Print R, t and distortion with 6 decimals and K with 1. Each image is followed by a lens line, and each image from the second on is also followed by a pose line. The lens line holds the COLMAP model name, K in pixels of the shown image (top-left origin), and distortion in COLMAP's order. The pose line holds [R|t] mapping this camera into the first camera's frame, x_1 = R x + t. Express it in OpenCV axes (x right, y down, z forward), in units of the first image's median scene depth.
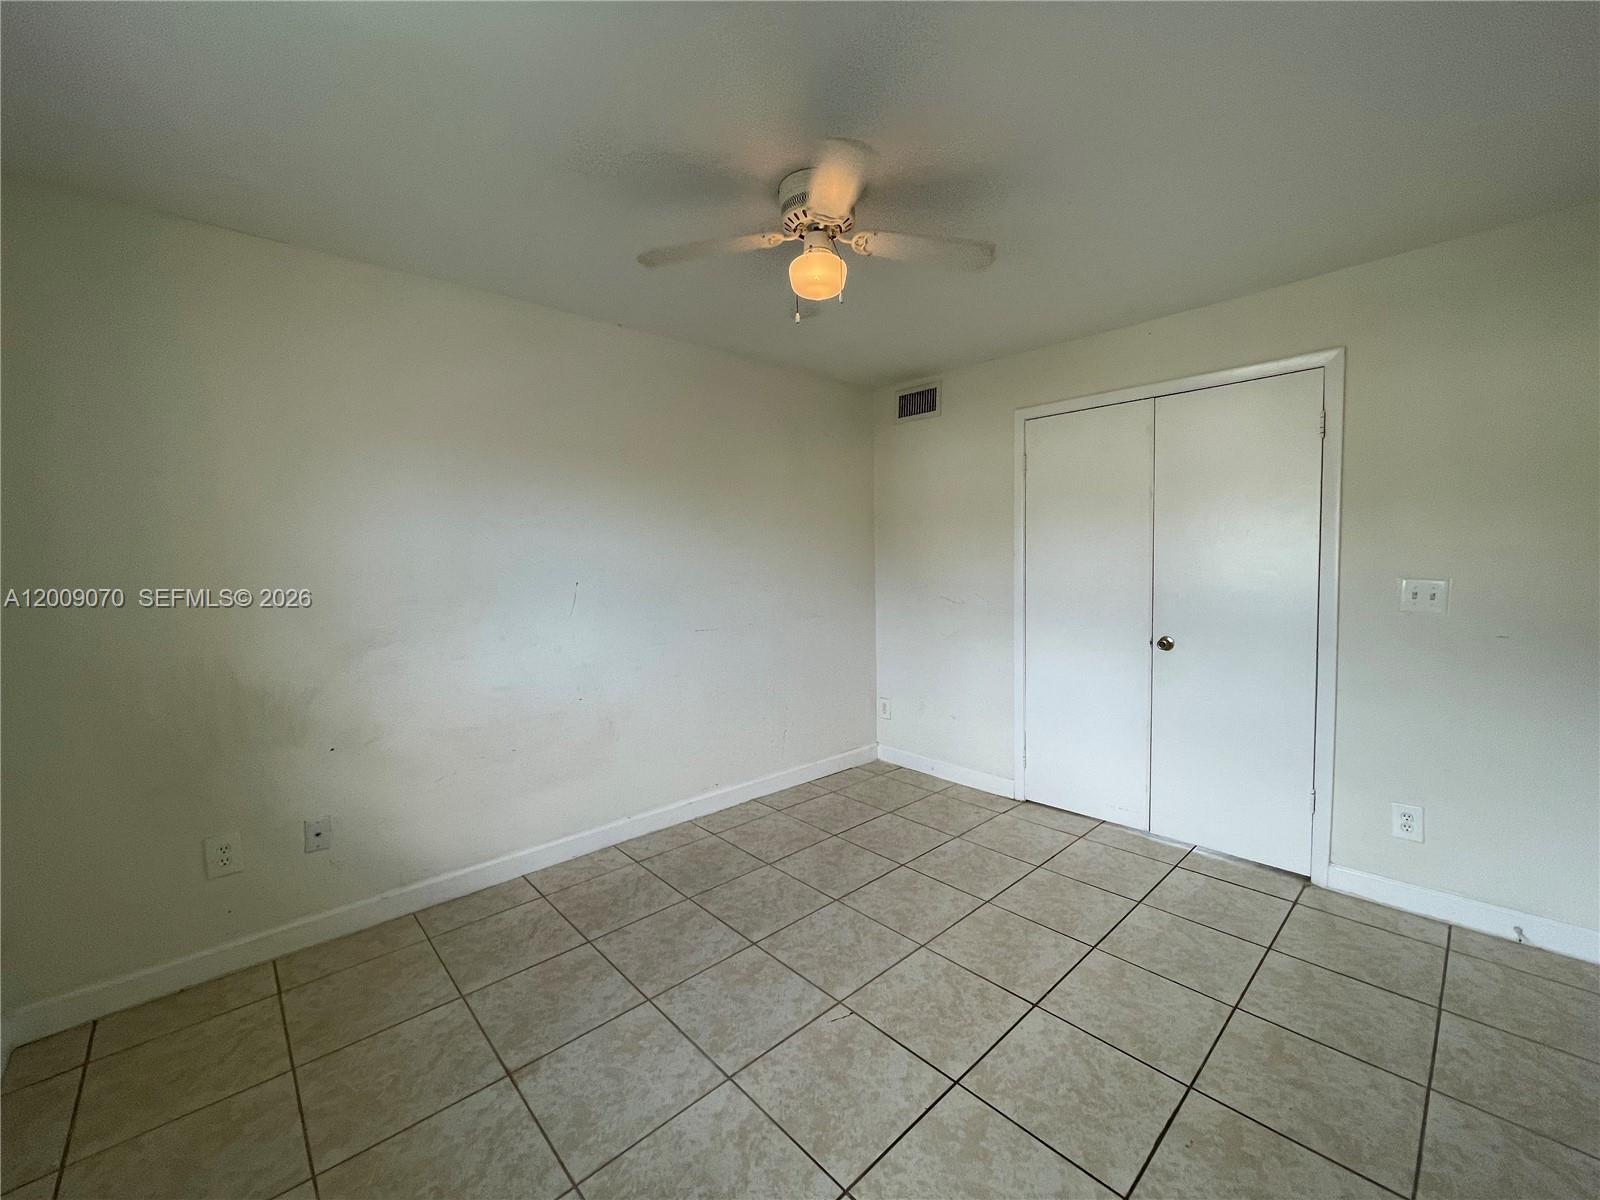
lens RADIAL K [[640.8, 0, 797.7], [0, 640.8, 596.1], [0, 0, 1]] dist [0.003229, 0.000156]
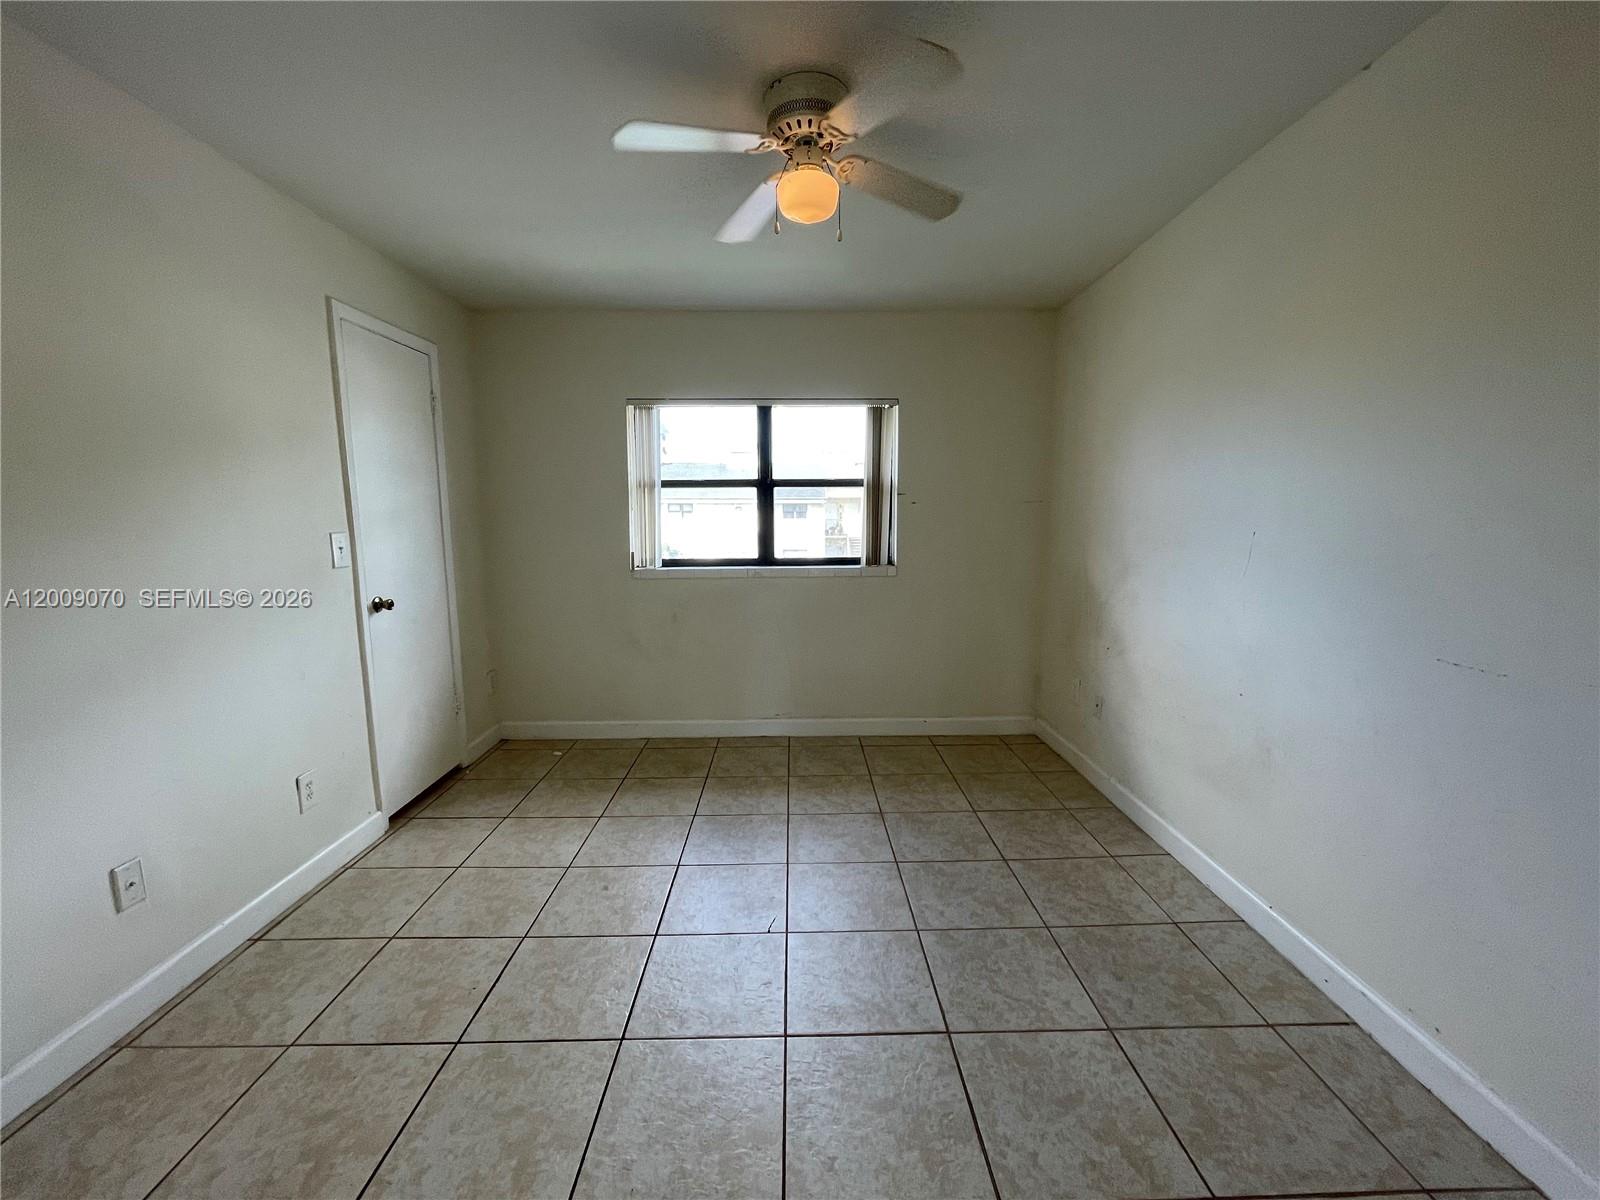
lens RADIAL K [[640.8, 0, 807.7], [0, 640.8, 603.6], [0, 0, 1]] dist [0.003229, 0.000156]
pose [[-0.643380, 0.127698, -0.754822, 0.604562], [-0.032015, 0.980639, 0.193188, -0.076751], [0.764877, 0.148459, -0.626835, 1.266177]]
